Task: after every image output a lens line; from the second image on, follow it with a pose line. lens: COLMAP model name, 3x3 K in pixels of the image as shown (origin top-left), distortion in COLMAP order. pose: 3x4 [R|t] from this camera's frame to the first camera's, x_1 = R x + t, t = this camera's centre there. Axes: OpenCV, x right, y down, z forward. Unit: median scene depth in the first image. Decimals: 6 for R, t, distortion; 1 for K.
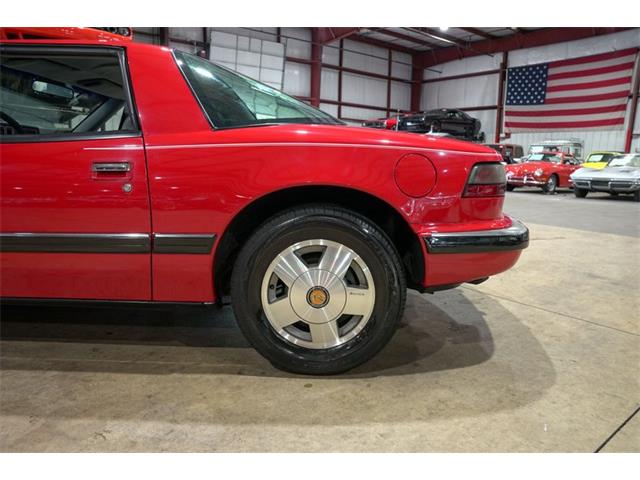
lens RADIAL K [[438.4, 0, 320.0], [0, 438.4, 240.0], [0, 0, 1]] dist [-0.145599, 0.114786]
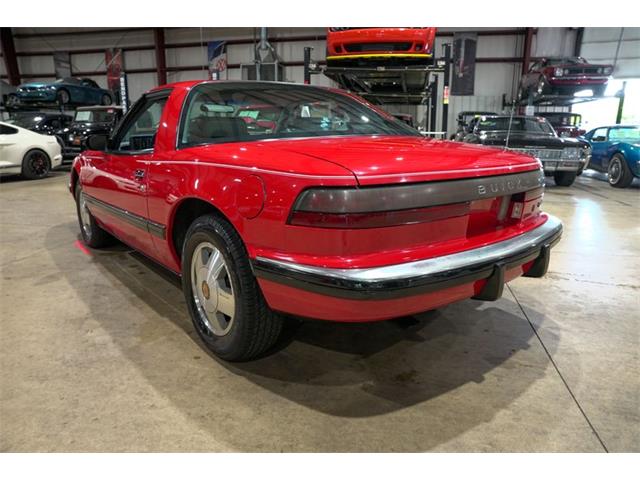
lens RADIAL K [[438.4, 0, 320.0], [0, 438.4, 240.0], [0, 0, 1]] dist [-0.145599, 0.114786]
pose [[0.651077, 0.163944, -0.741095, 0.078041], [-0.123989, 0.986251, 0.109248, -0.012863], [0.748816, 0.020759, 0.662453, 0.032251]]
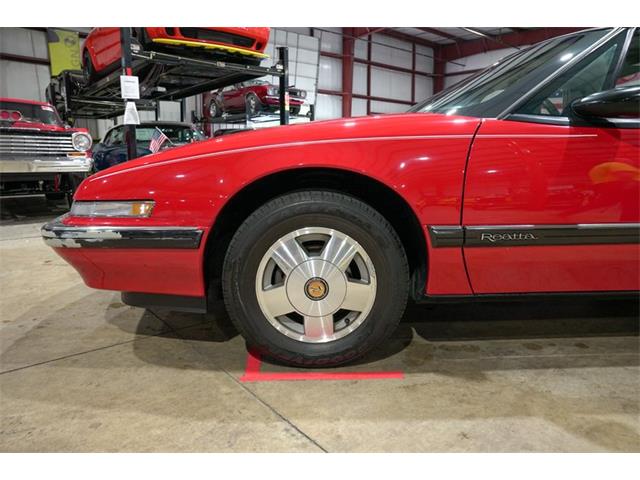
lens RADIAL K [[438.4, 0, 320.0], [0, 438.4, 240.0], [0, 0, 1]] dist [-0.145599, 0.114786]
pose [[0.999082, -0.026589, 0.033592, -0.118998], [0.026256, 0.999602, 0.010297, -0.000690], [-0.033853, -0.009406, 0.999383, 0.005354]]
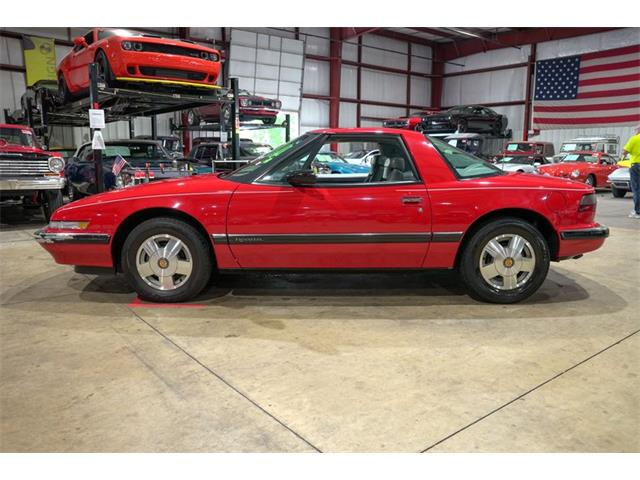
lens RADIAL K [[500.1, 0, 320.0], [0, 500.1, 240.0], [0, 0, 1]] dist [-0.105516, 0.138740]
pose [[0.999739, -0.017459, 0.014735, -0.066857], [0.017668, 0.999744, -0.014163, 0.003132], [-0.014484, 0.014420, 0.999791, -0.093898]]
